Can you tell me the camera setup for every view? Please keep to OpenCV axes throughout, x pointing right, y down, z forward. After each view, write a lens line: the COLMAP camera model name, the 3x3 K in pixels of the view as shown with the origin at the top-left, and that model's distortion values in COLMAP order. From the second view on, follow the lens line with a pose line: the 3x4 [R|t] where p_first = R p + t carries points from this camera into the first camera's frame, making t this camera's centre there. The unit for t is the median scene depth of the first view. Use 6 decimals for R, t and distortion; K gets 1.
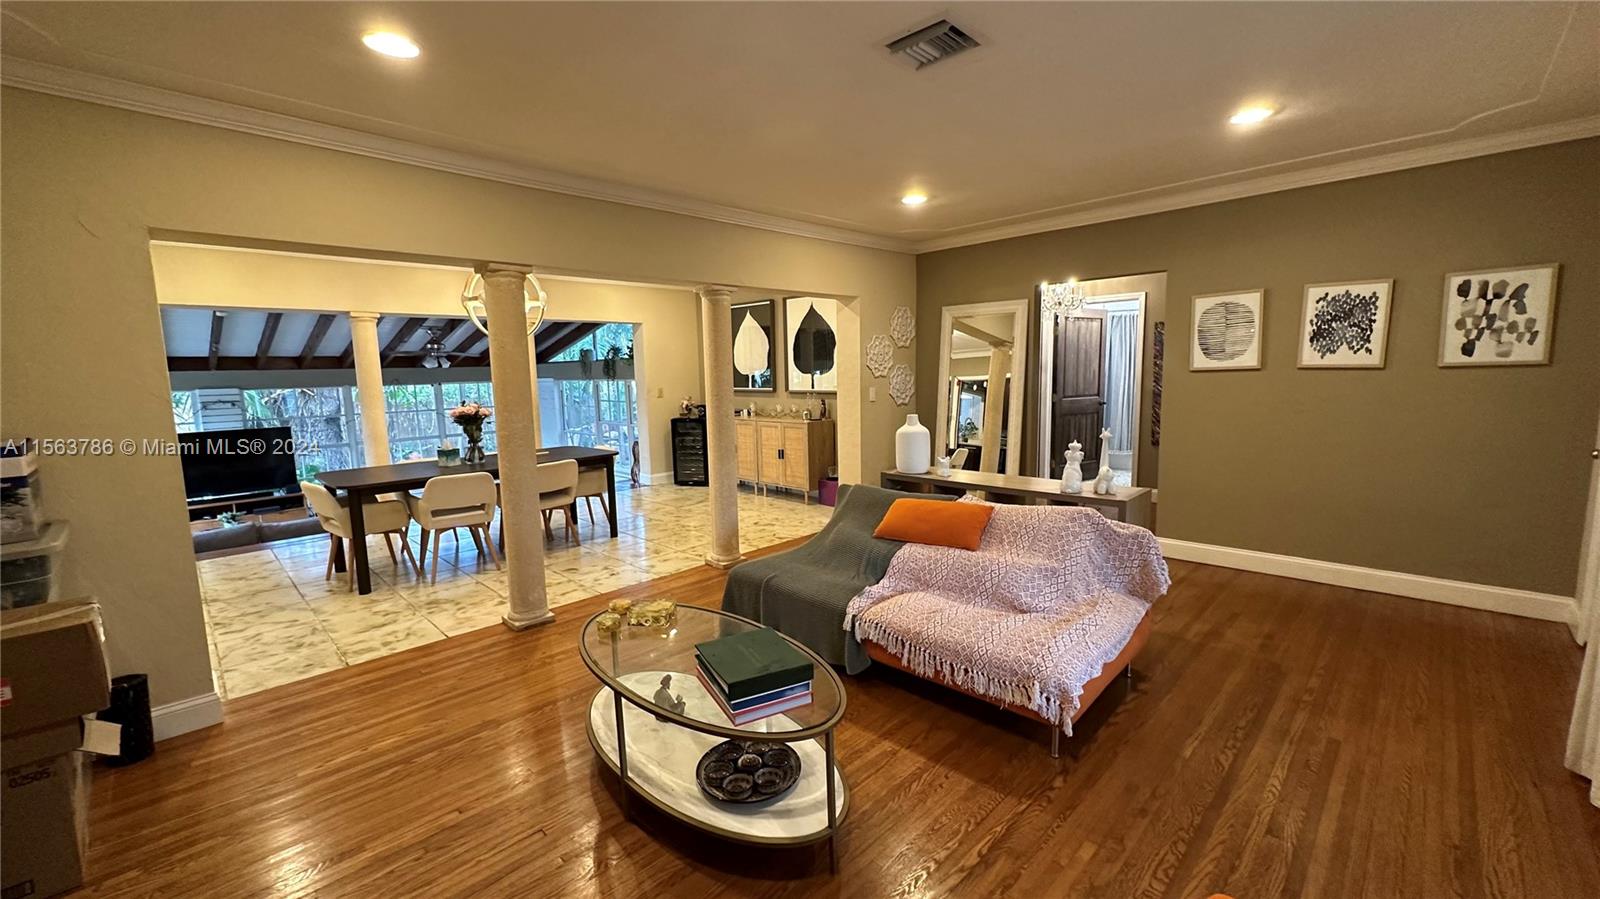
lens RADIAL K [[638.1, 0, 801.2], [0, 638.1, 454.8], [0, 0, 1]] dist [-0.000806, -0.000197]
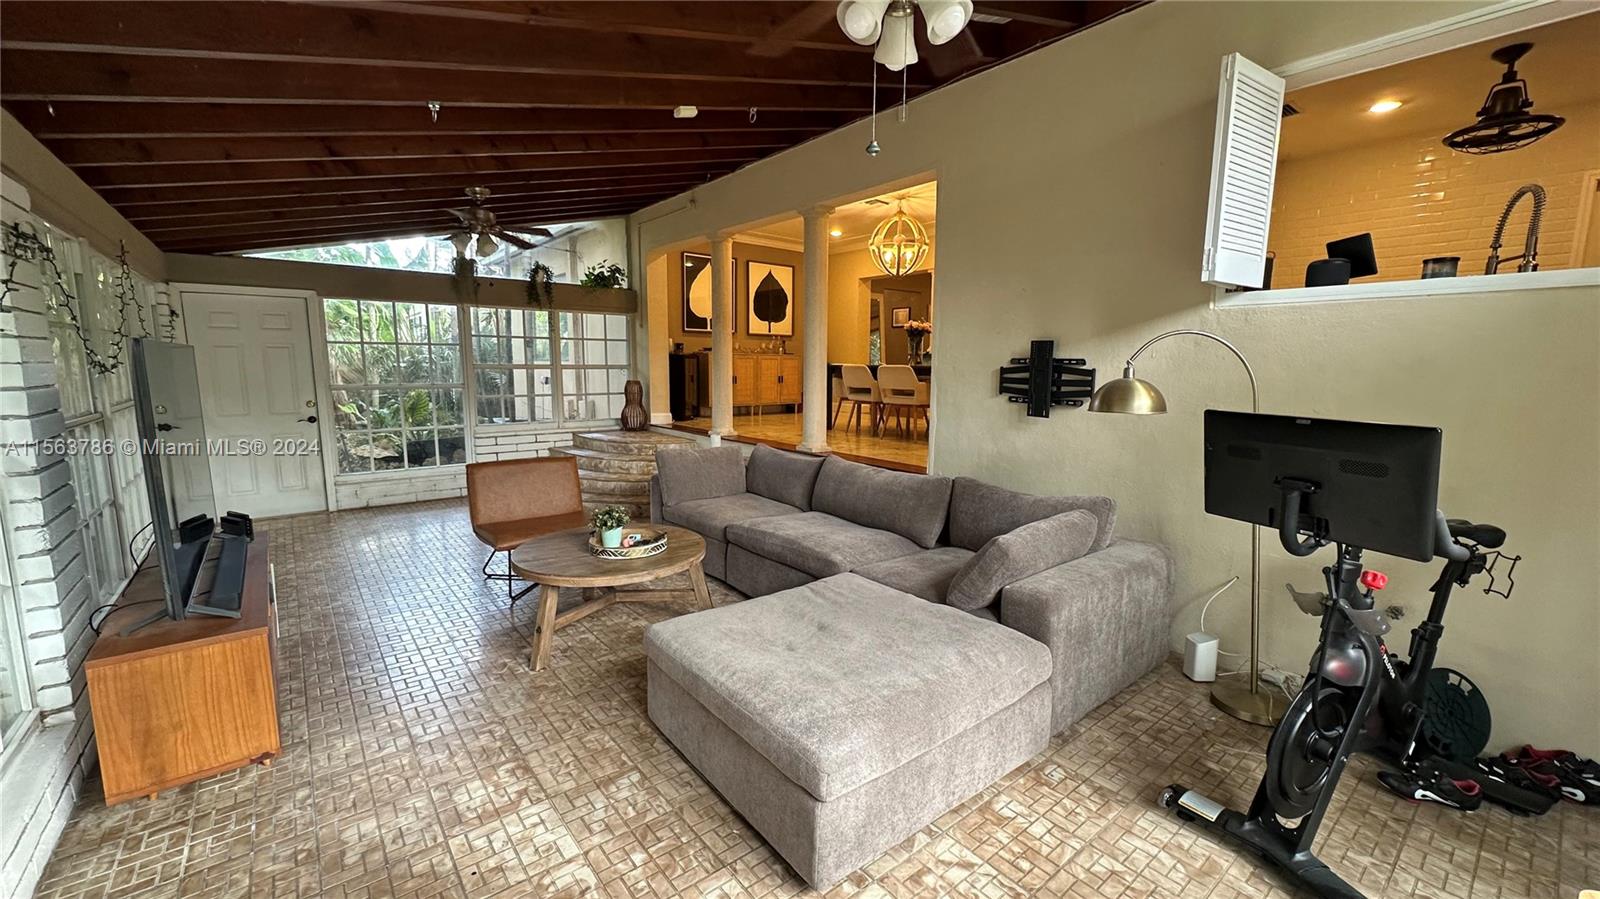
lens RADIAL K [[638.1, 0, 802.3], [0, 638.1, 452.4], [0, 0, 1]] dist [-0.000806, -0.000197]
pose [[0.109340, -0.114626, 0.987373, -1.881478], [0.119573, 0.987632, 0.101415, 0.027788], [-0.986786, 0.106975, 0.121694, 1.098880]]
